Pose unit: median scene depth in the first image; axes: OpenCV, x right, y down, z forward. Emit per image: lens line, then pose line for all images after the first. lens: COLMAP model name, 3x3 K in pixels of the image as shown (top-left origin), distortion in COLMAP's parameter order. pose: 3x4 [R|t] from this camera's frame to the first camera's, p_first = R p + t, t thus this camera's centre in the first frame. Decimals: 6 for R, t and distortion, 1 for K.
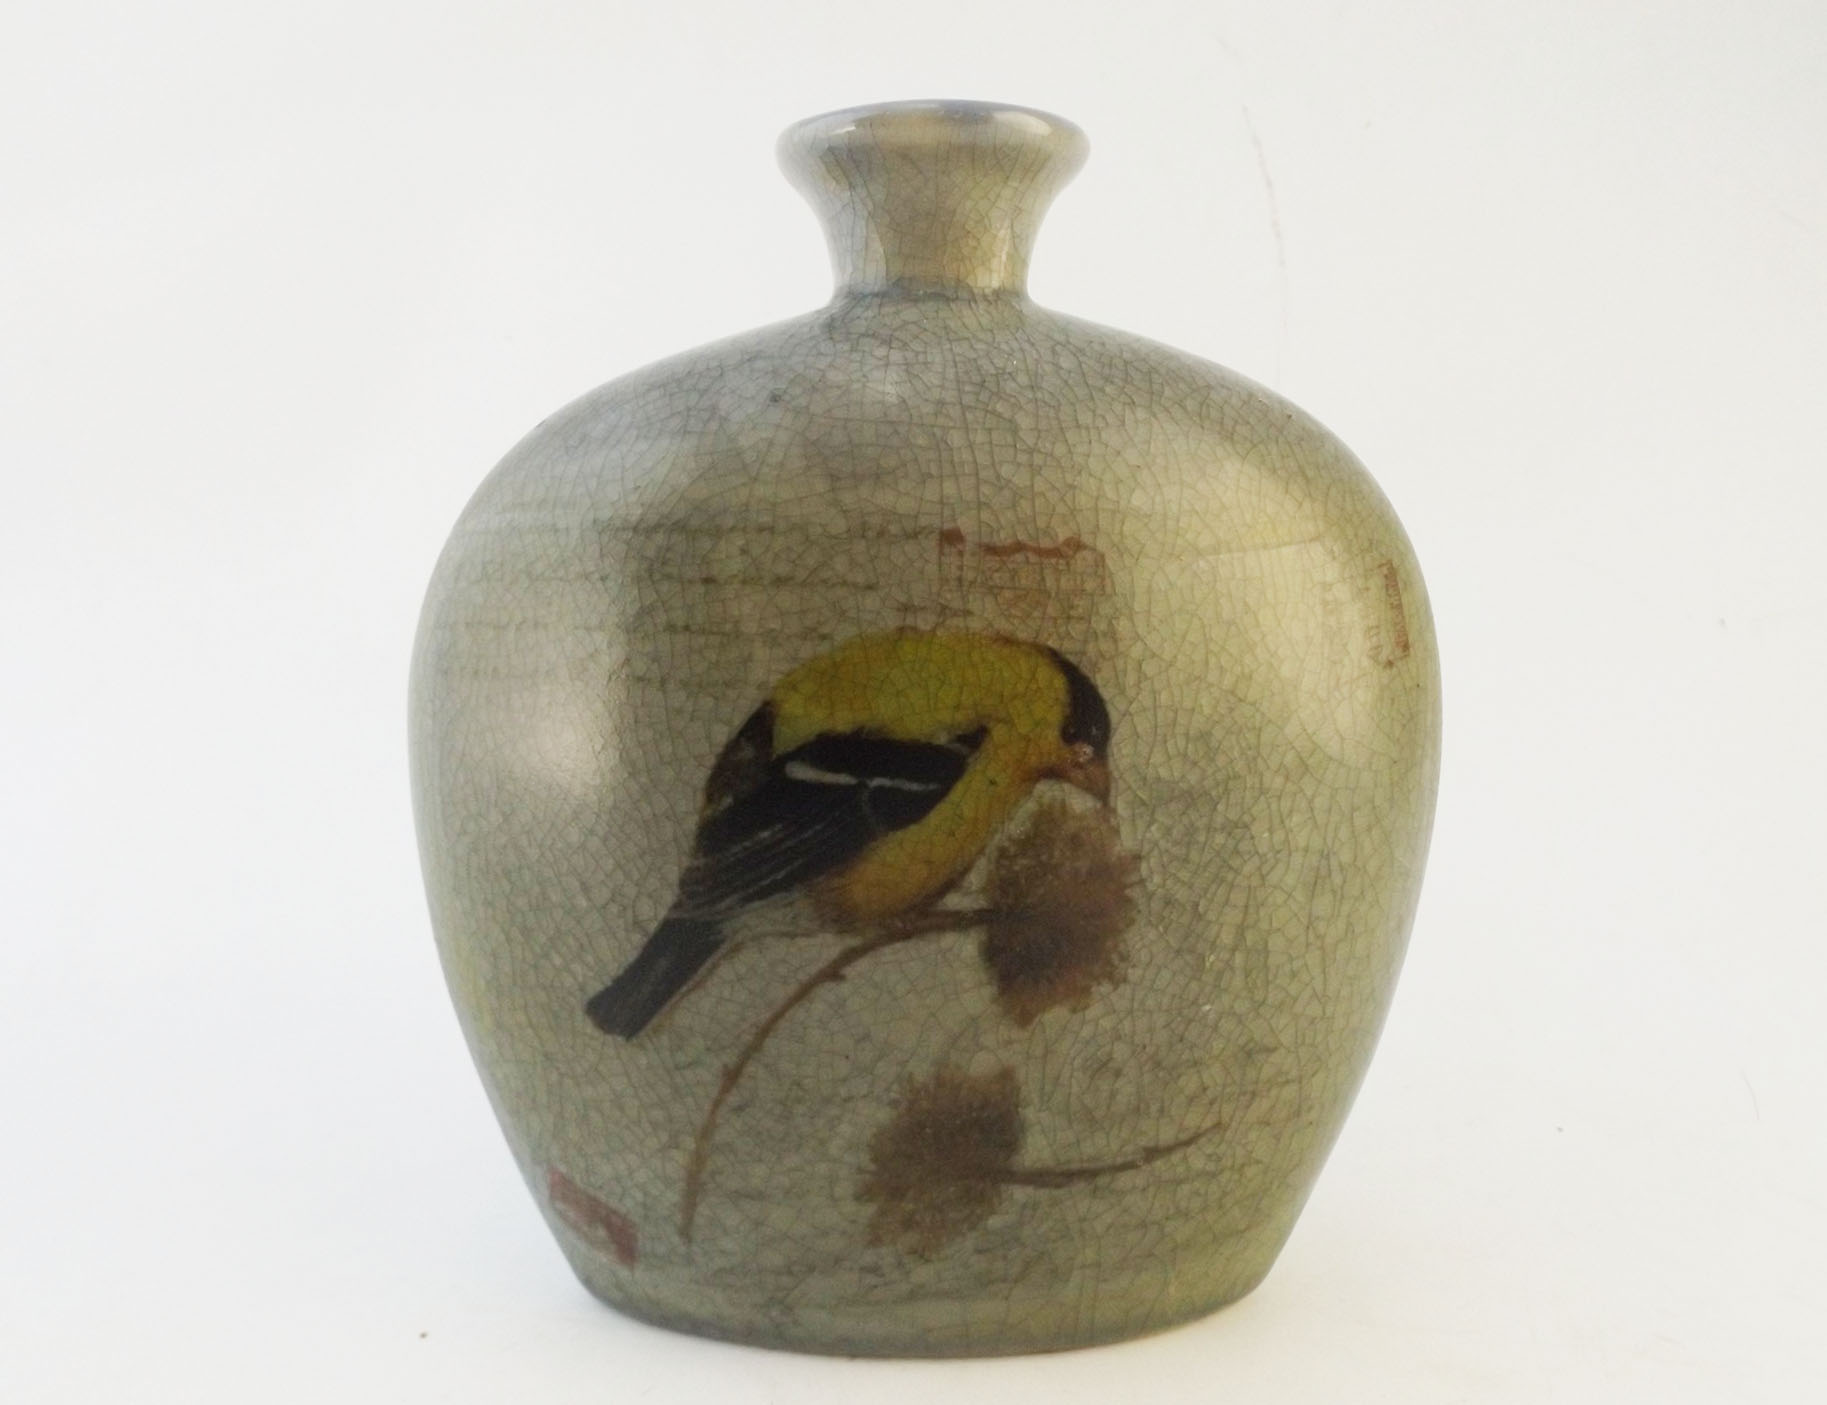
lens RADIAL K [[1418.3, 0, 863.3], [0, 1418.3, 709.8], [0, 0, 1]] dist [0.000797, 0.000061]
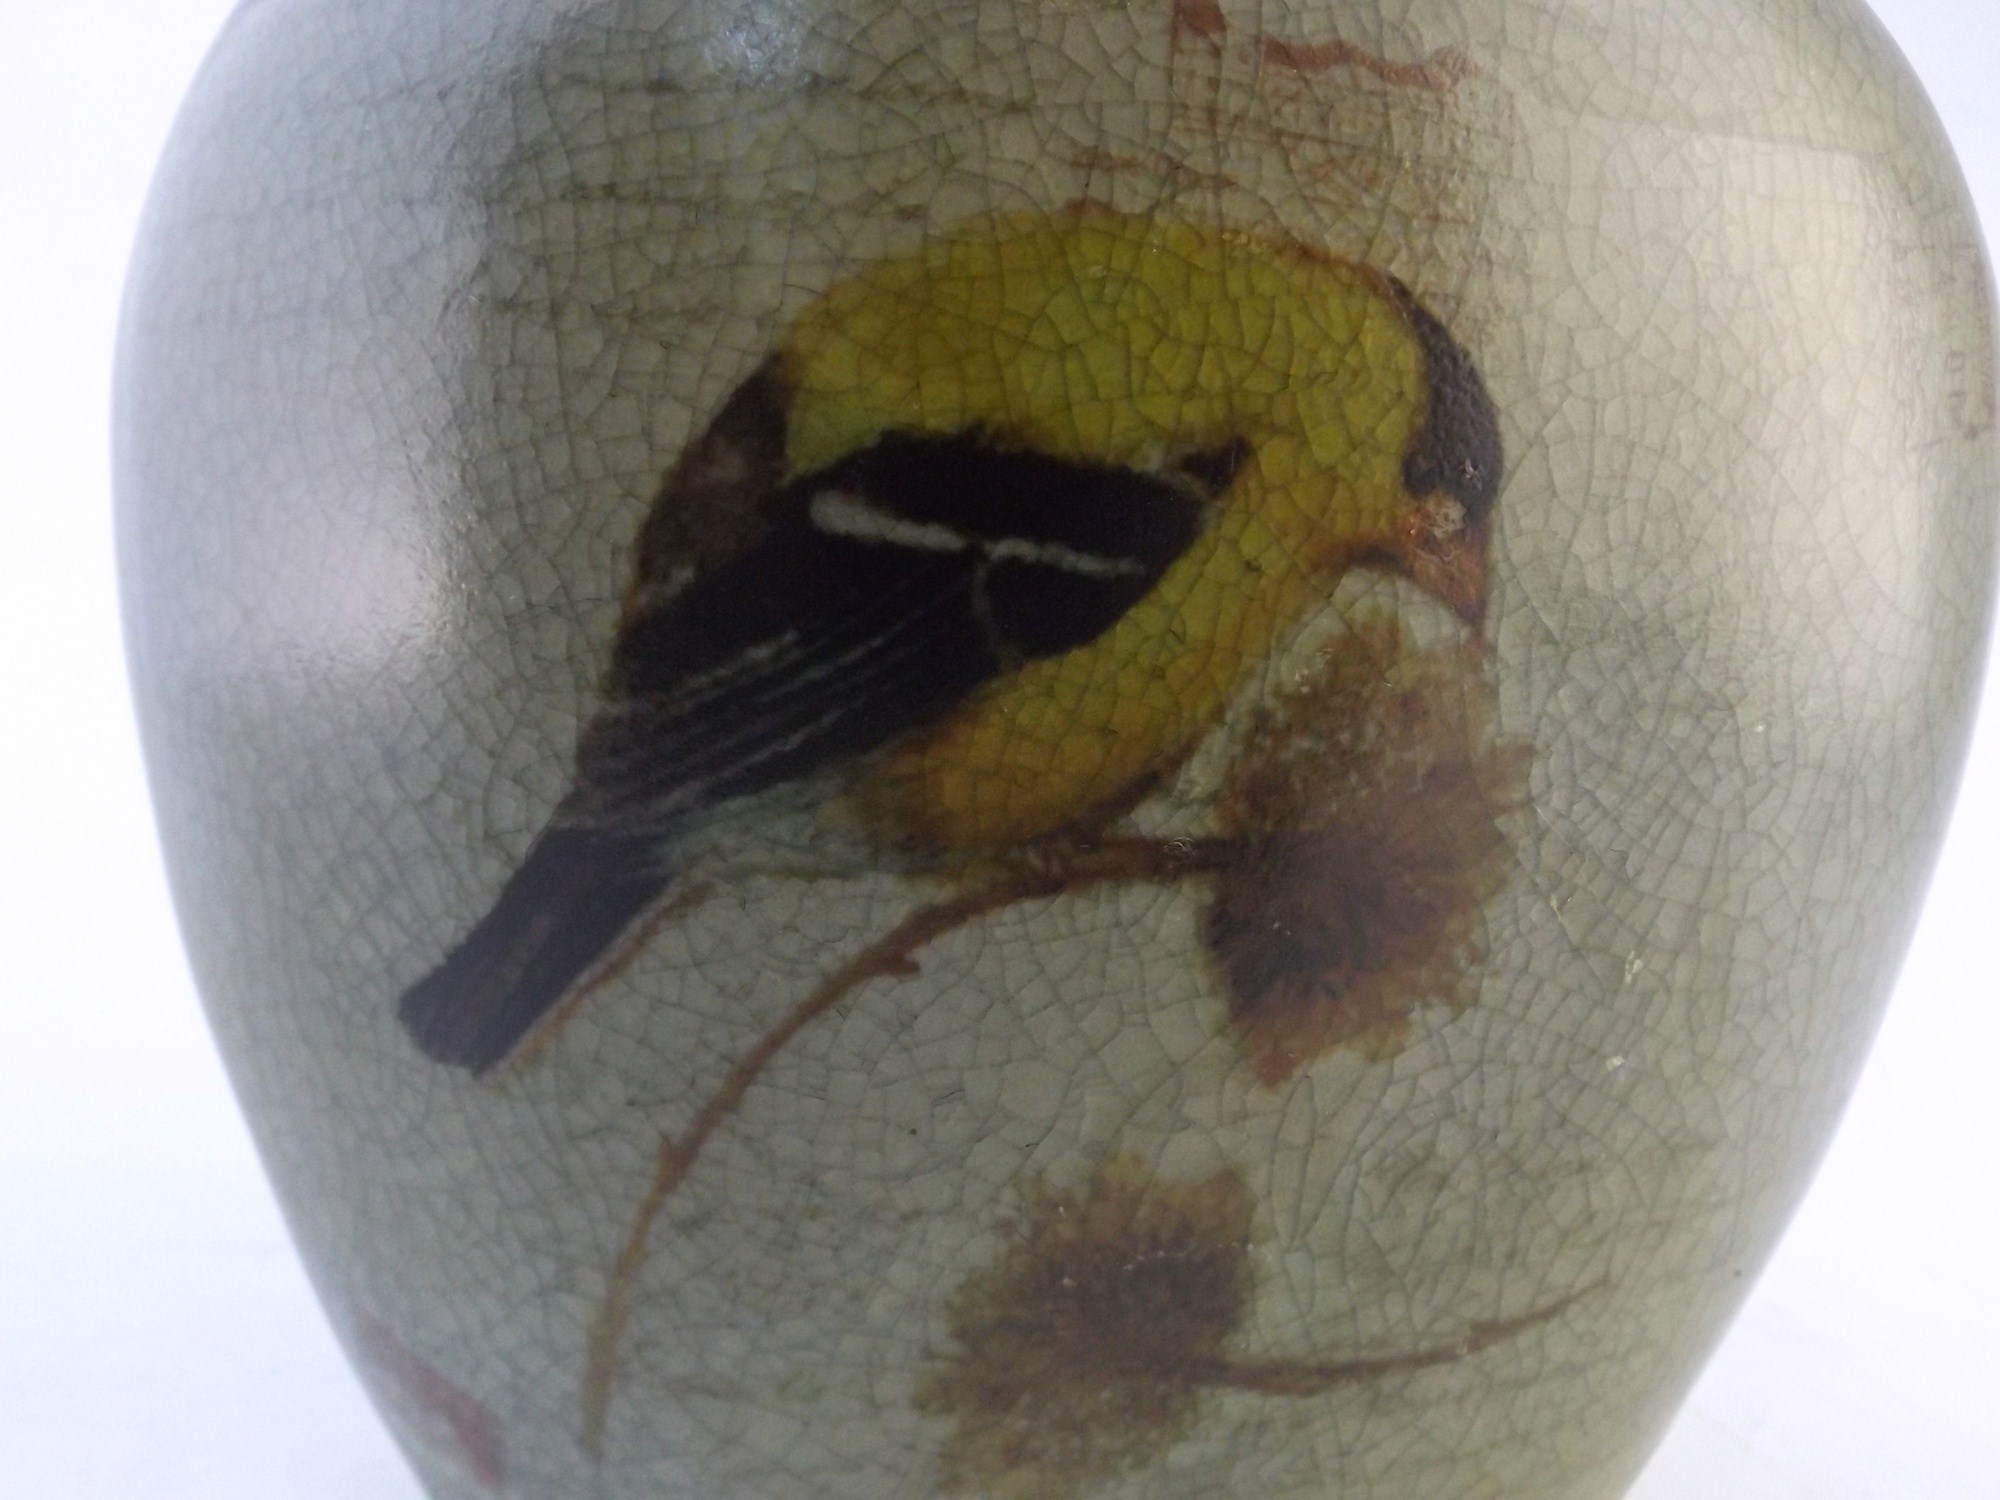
lens RADIAL K [[1422.8, 0, 1000.0], [0, 1422.8, 750.0], [0, 0, 1]] dist [0.003270, -0.000983]
pose [[0.998214, 0.050831, 0.031391, -0.003707], [-0.051093, 0.998665, 0.007593, 0.109316], [-0.030963, -0.009183, 0.999478, 0.515125]]
